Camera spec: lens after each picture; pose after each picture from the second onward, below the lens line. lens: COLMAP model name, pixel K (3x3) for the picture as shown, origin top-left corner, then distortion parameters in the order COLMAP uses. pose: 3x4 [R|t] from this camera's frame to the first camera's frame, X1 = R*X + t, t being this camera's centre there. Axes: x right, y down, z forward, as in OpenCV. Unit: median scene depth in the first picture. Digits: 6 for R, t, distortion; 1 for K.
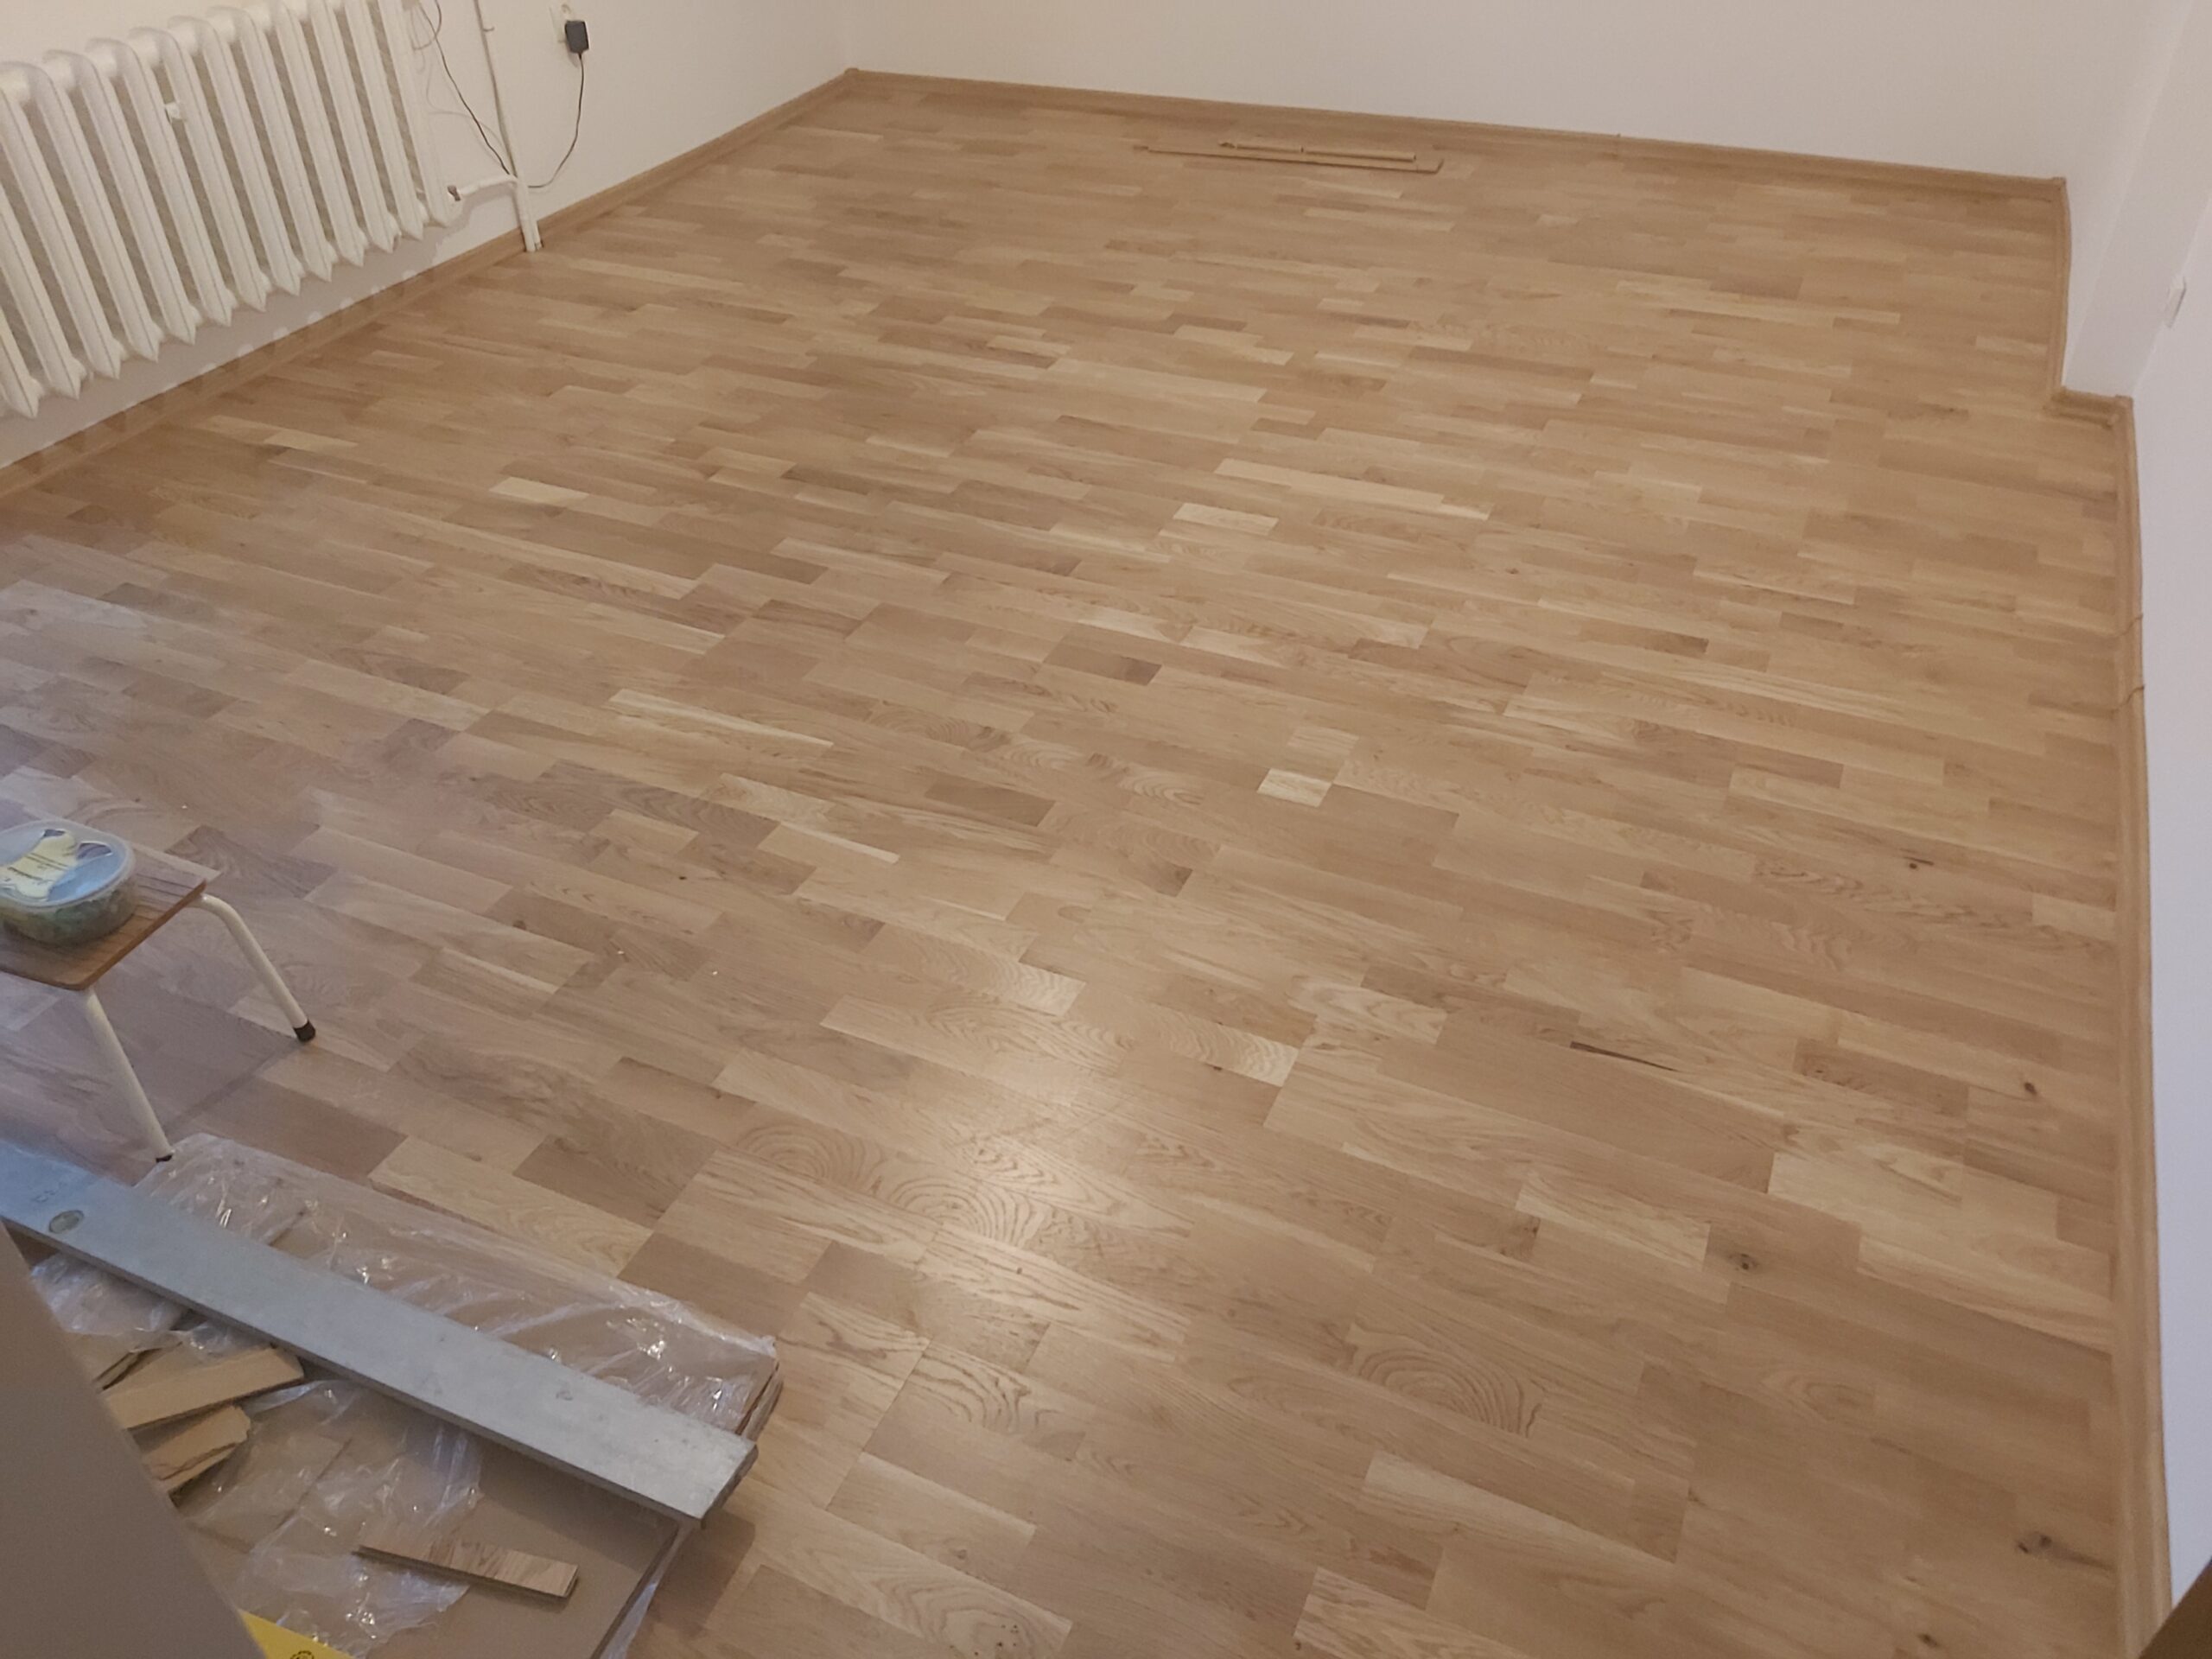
lens RADIAL K [[1712.1, 0, 1088.0], [0, 1712.1, 808.5], [0, 0, 1]] dist [0.053310, -0.093560]
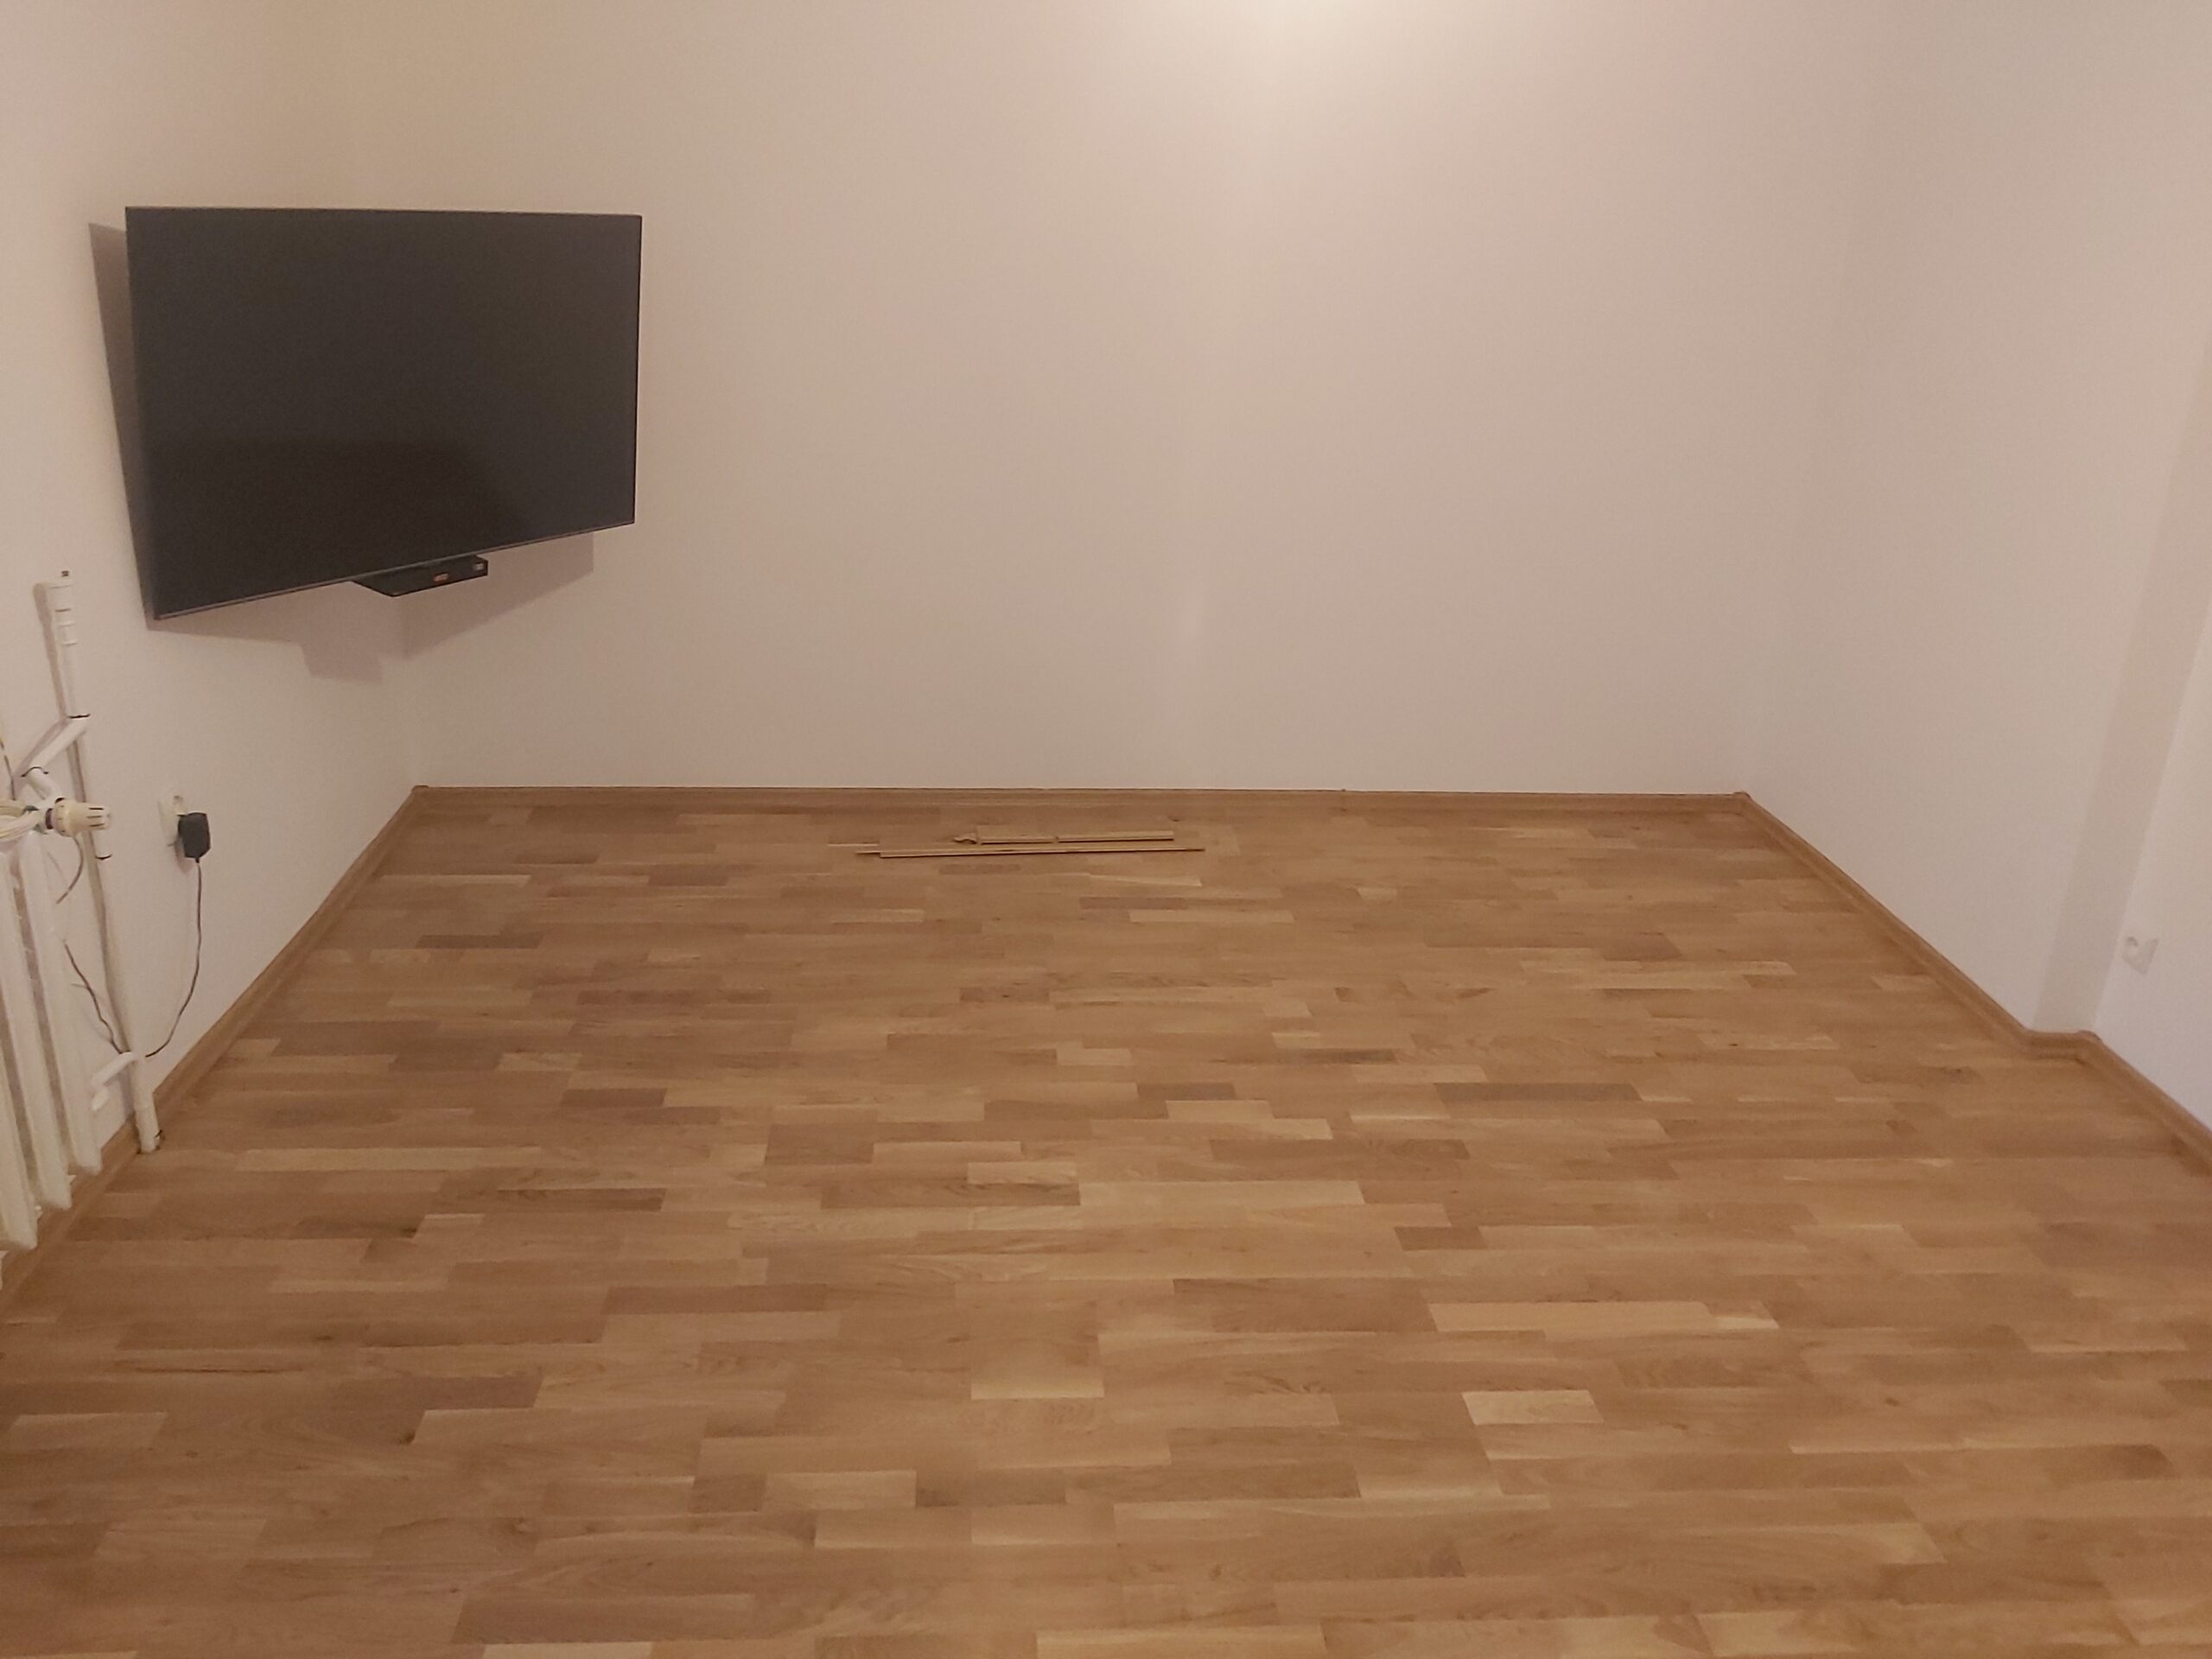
lens RADIAL K [[1712.1, 0, 1103.2], [0, 1712.1, 829.1], [0, 0, 1]] dist [0.053310, -0.093560]
pose [[0.873354, -0.116108, 0.473045, -0.417472], [0.239881, 0.947762, -0.210251, -0.296106], [-0.423922, 0.297098, 0.855584, 0.345511]]
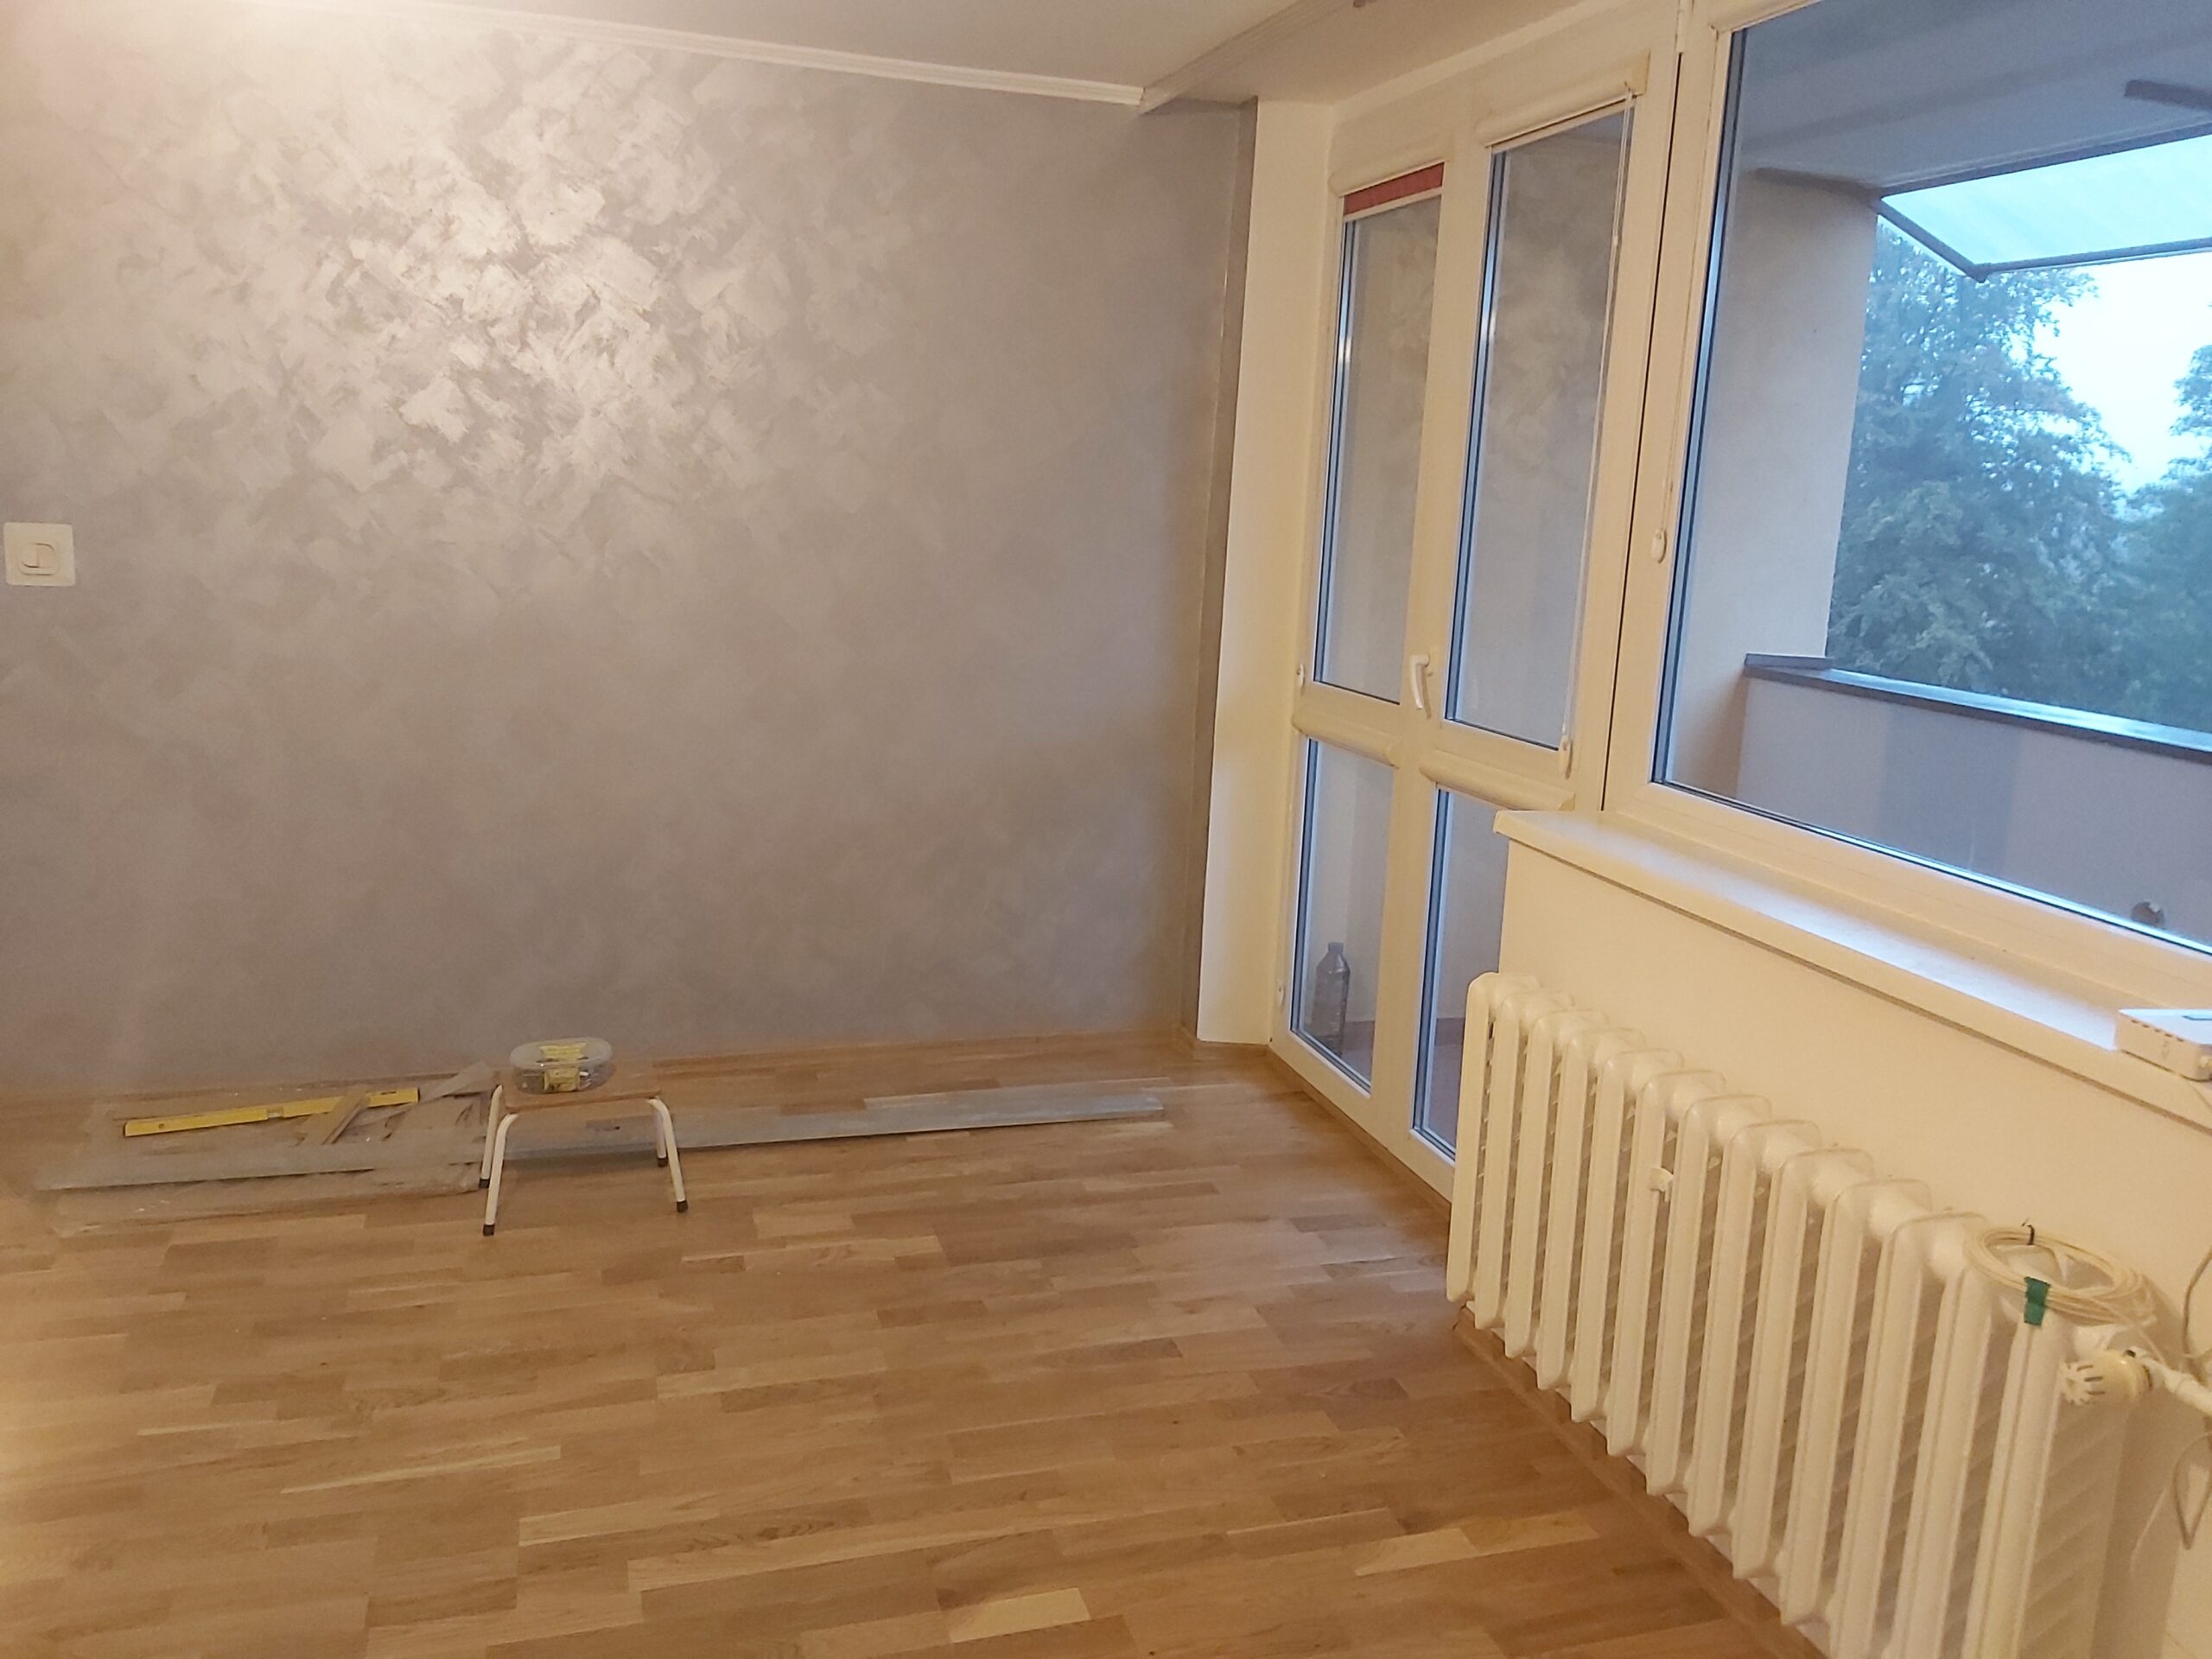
lens RADIAL K [[1712.1, 0, 1094.6], [0, 1712.1, 826.1], [0, 0, 1]] dist [0.053310, -0.093560]
pose [[-0.755178, 0.123479, -0.643786, 0.064385], [-0.409892, 0.677472, 0.610754, -0.861860], [0.511562, 0.725110, -0.460999, 1.145866]]
